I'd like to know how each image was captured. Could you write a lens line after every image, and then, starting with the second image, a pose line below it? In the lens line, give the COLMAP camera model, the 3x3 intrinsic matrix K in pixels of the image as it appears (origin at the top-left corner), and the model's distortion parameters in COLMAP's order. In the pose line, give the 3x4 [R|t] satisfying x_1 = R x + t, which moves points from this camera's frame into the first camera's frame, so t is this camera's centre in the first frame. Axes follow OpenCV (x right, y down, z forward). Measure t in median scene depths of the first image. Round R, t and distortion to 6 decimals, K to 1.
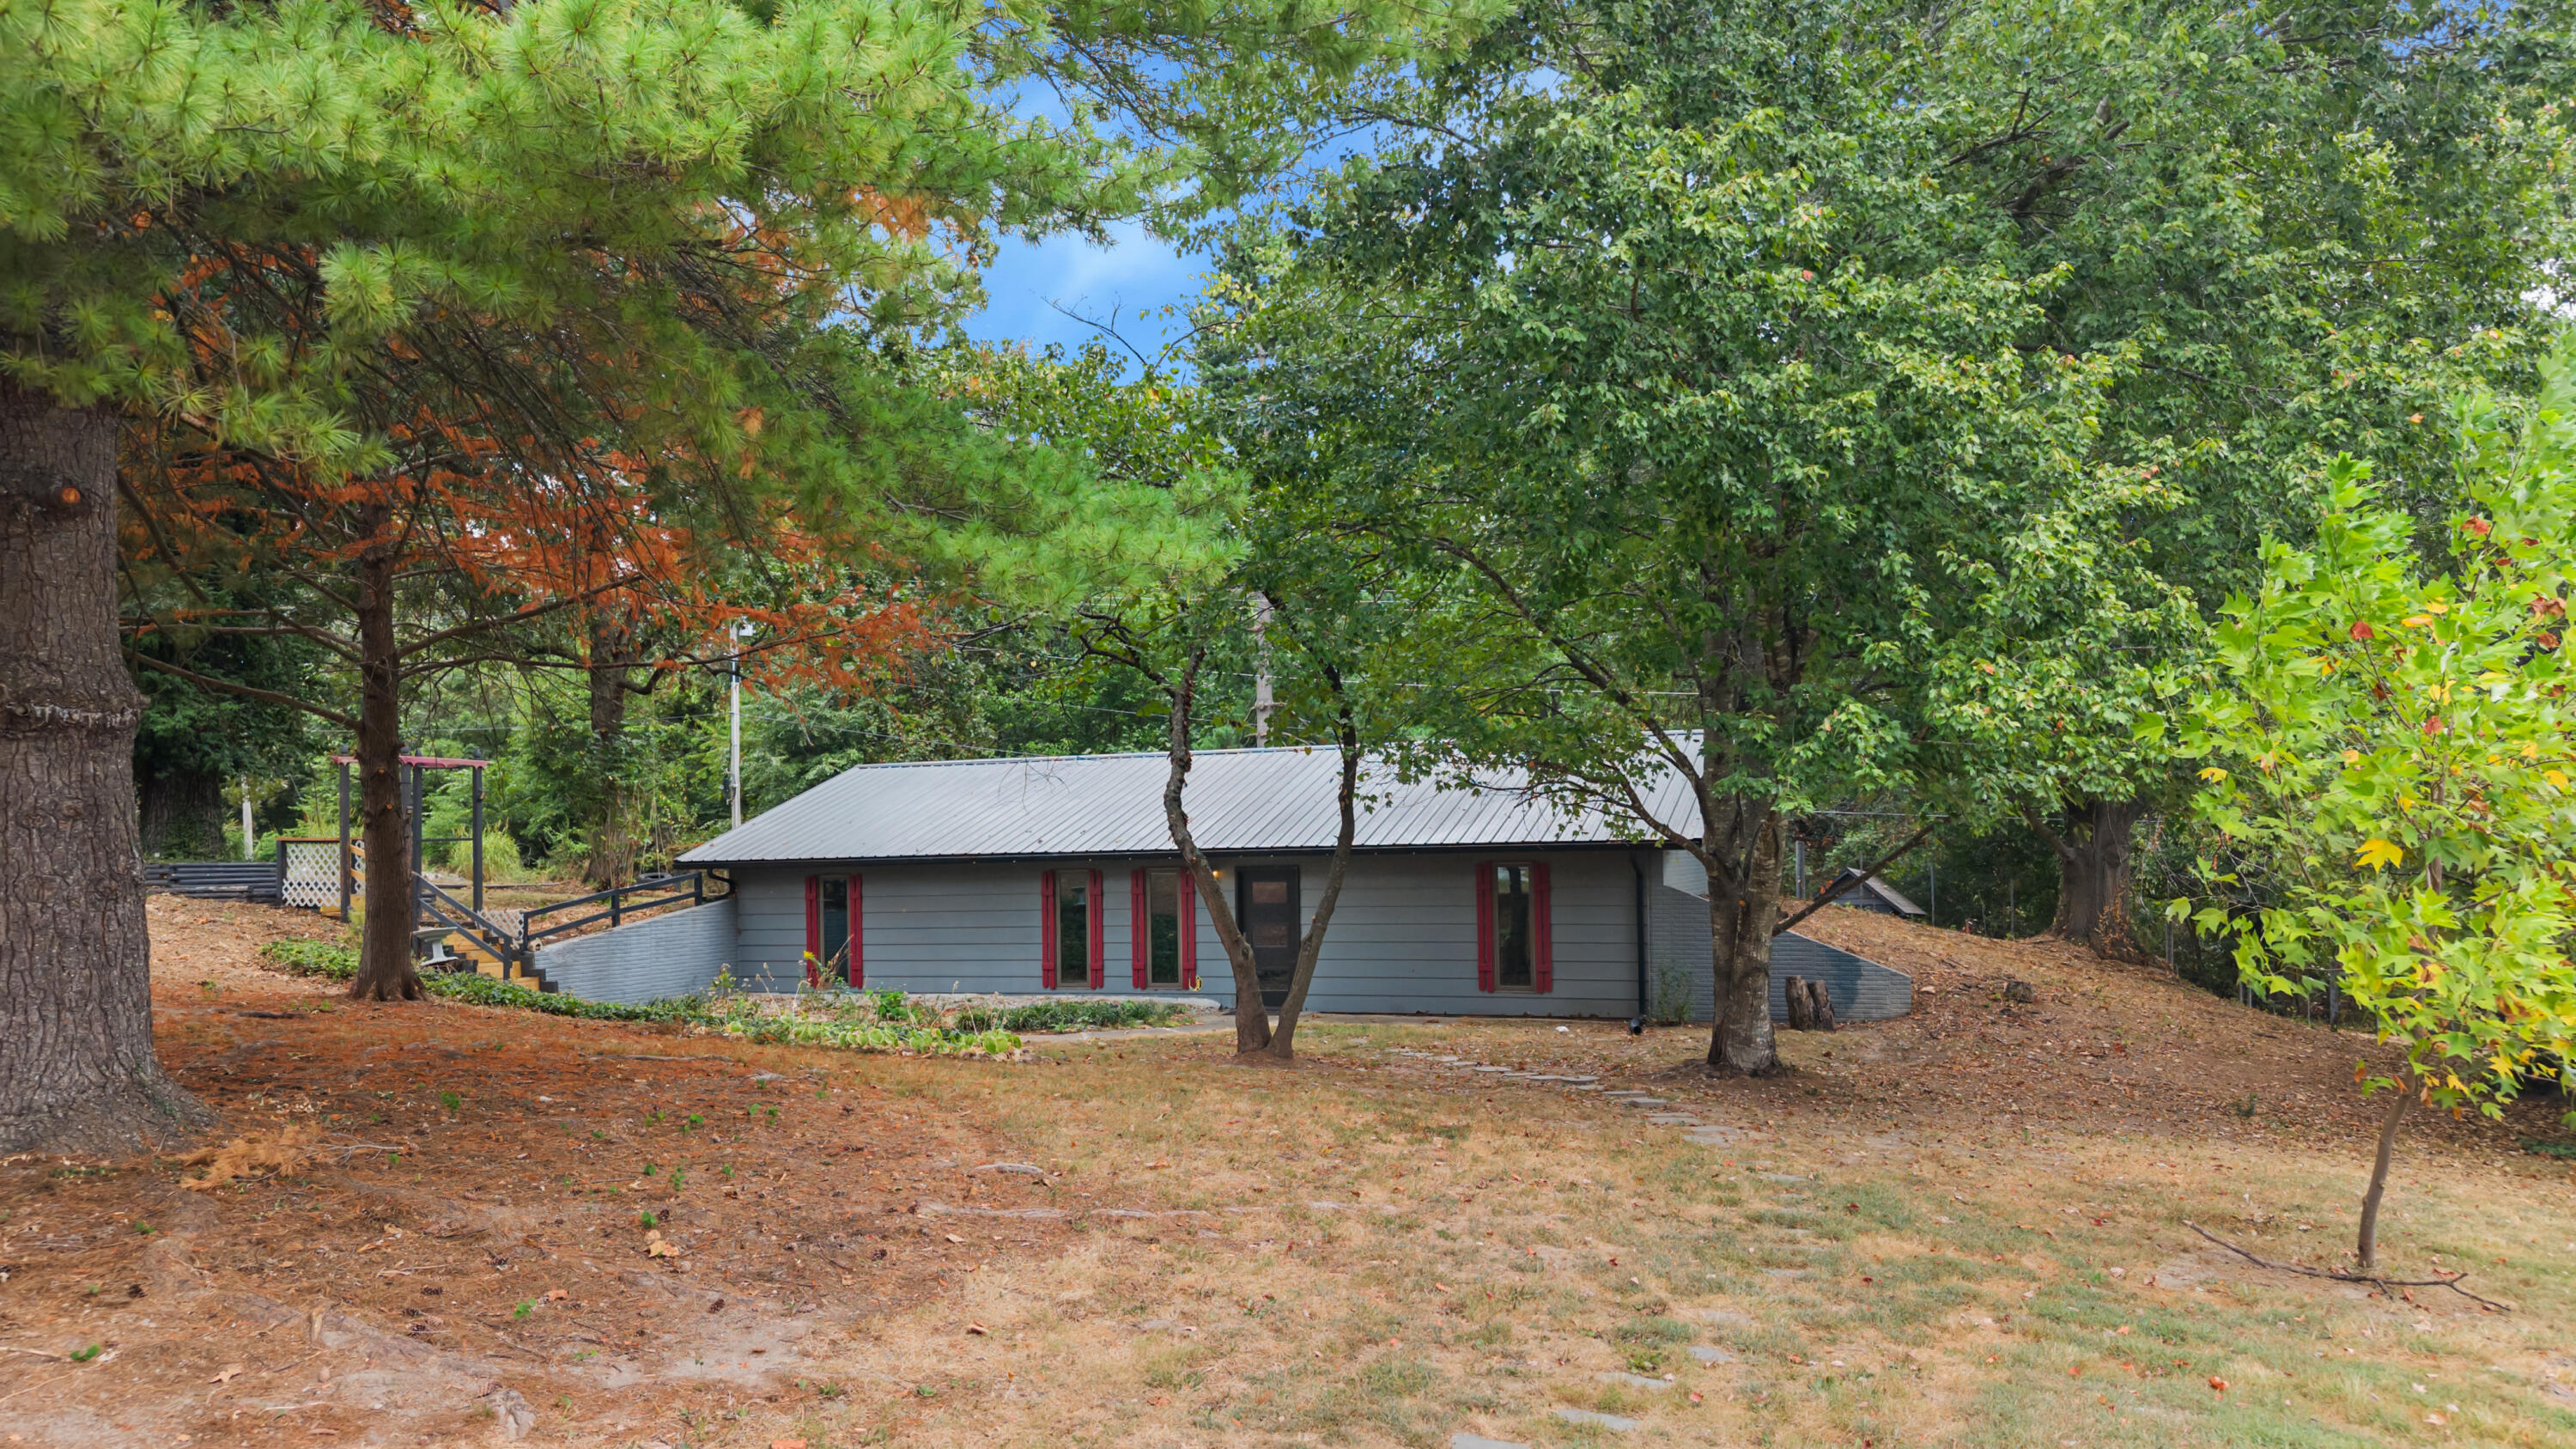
lens RADIAL K [[1734.4, 0, 1281.6], [0, 1734.4, 710.8], [0, 0, 1]] dist [0.030475, -0.032439]
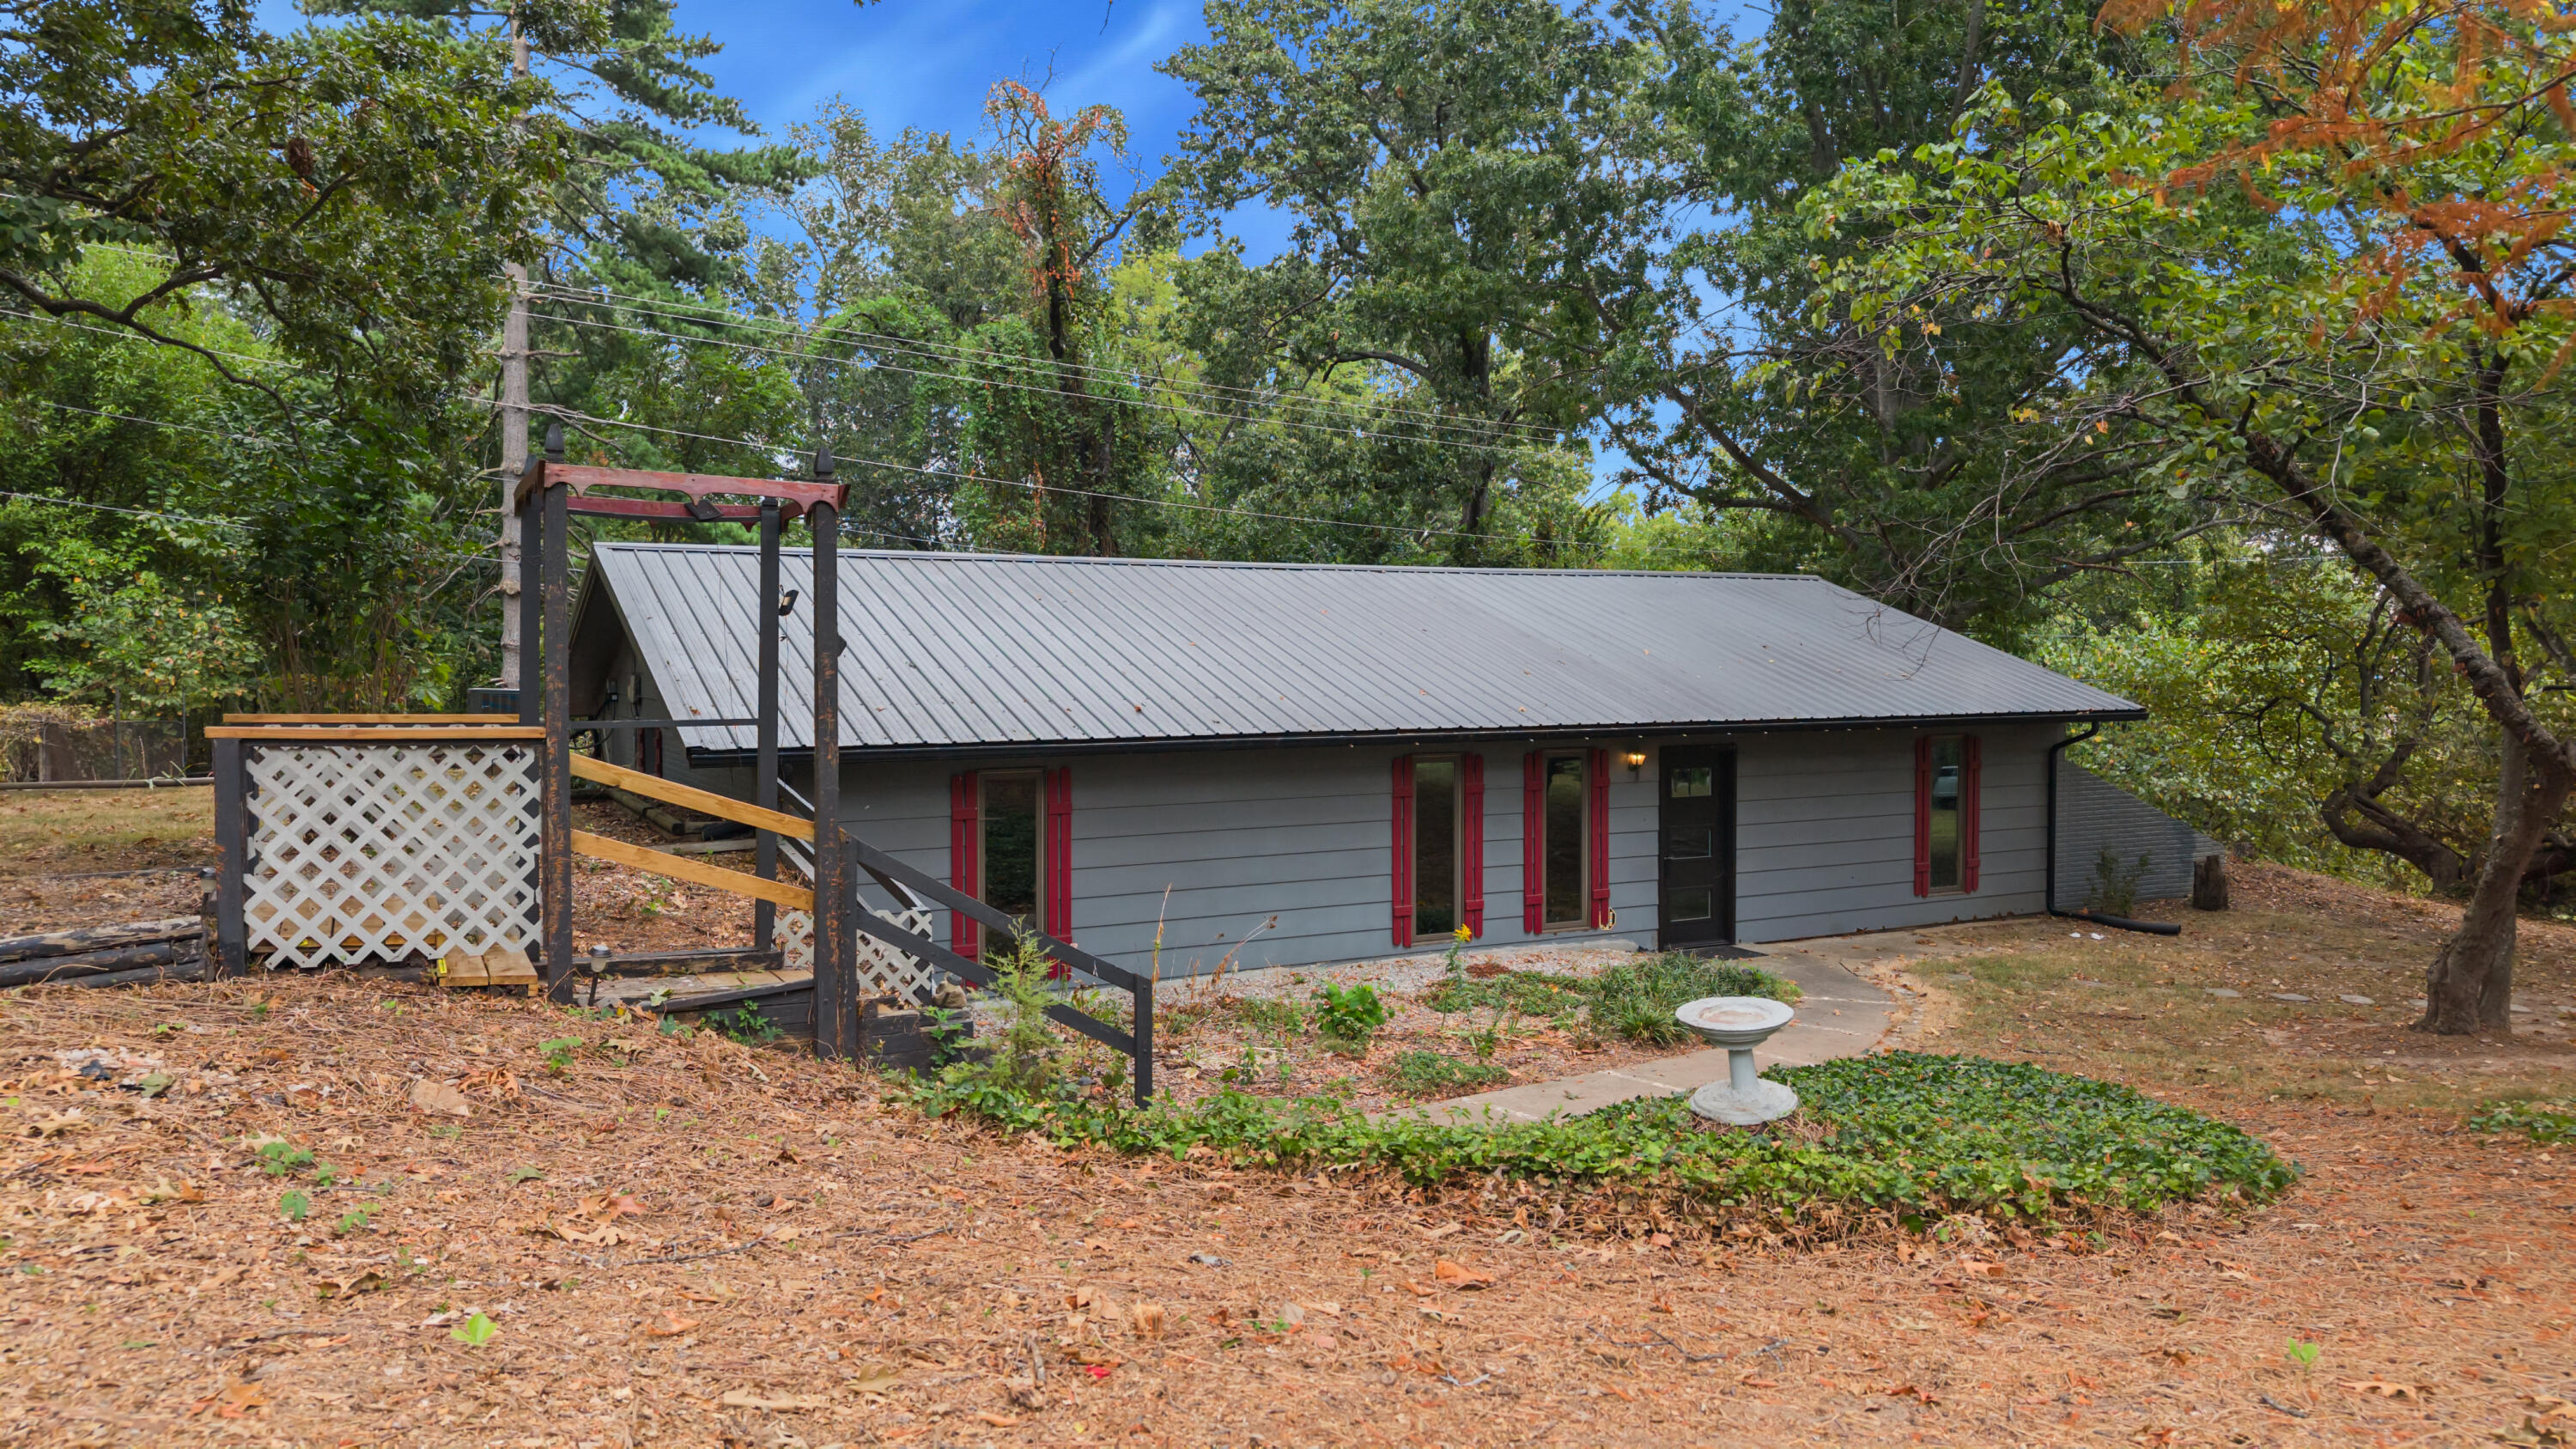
lens RADIAL K [[1734.4, 0, 1281.6], [0, 1734.4, 710.8], [0, 0, 1]] dist [0.030475, -0.032439]
pose [[0.627603, 0.004415, 0.778521, -0.660082], [-0.068310, 0.996440, 0.049417, 0.048672], [-0.775531, -0.084195, 0.625670, 0.663720]]
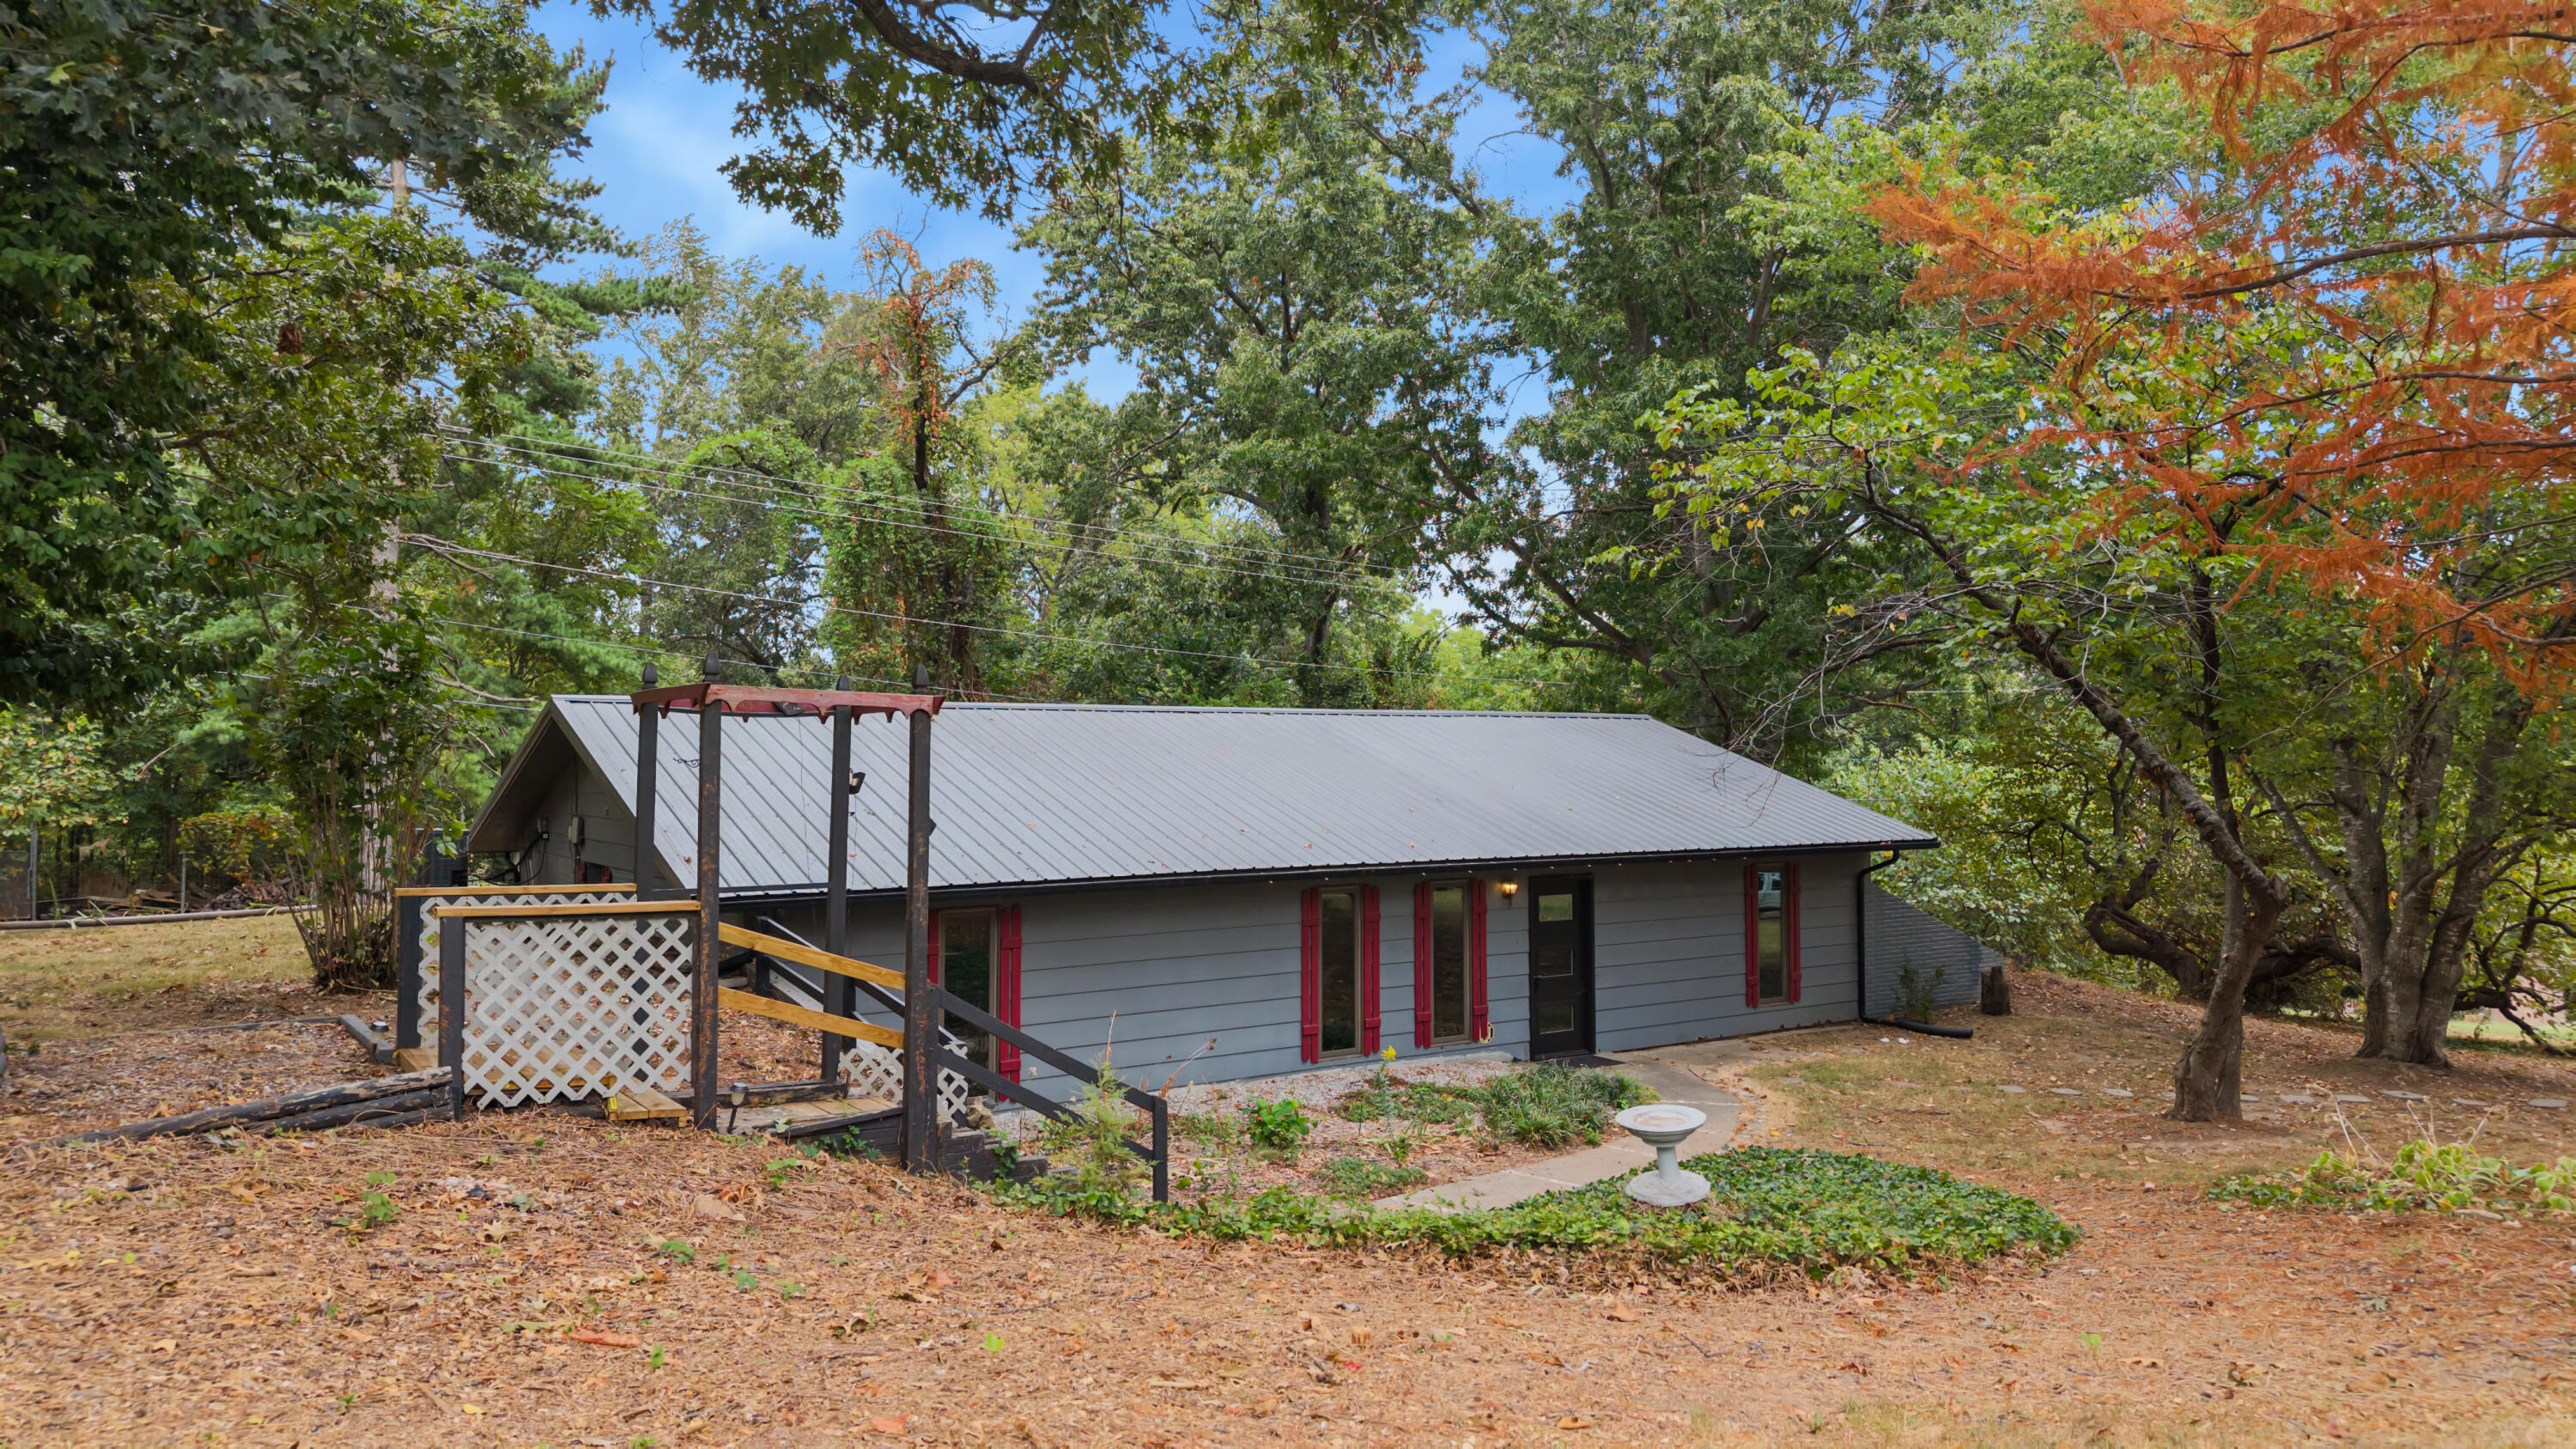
lens RADIAL K [[1734.4, 0, 1281.6], [0, 1734.4, 710.8], [0, 0, 1]] dist [0.030475, -0.032439]
pose [[0.539380, 0.053000, 0.840393, -0.745197], [-0.069306, 0.997425, -0.018422, 0.034137], [-0.839206, -0.048308, 0.541664, 0.653683]]
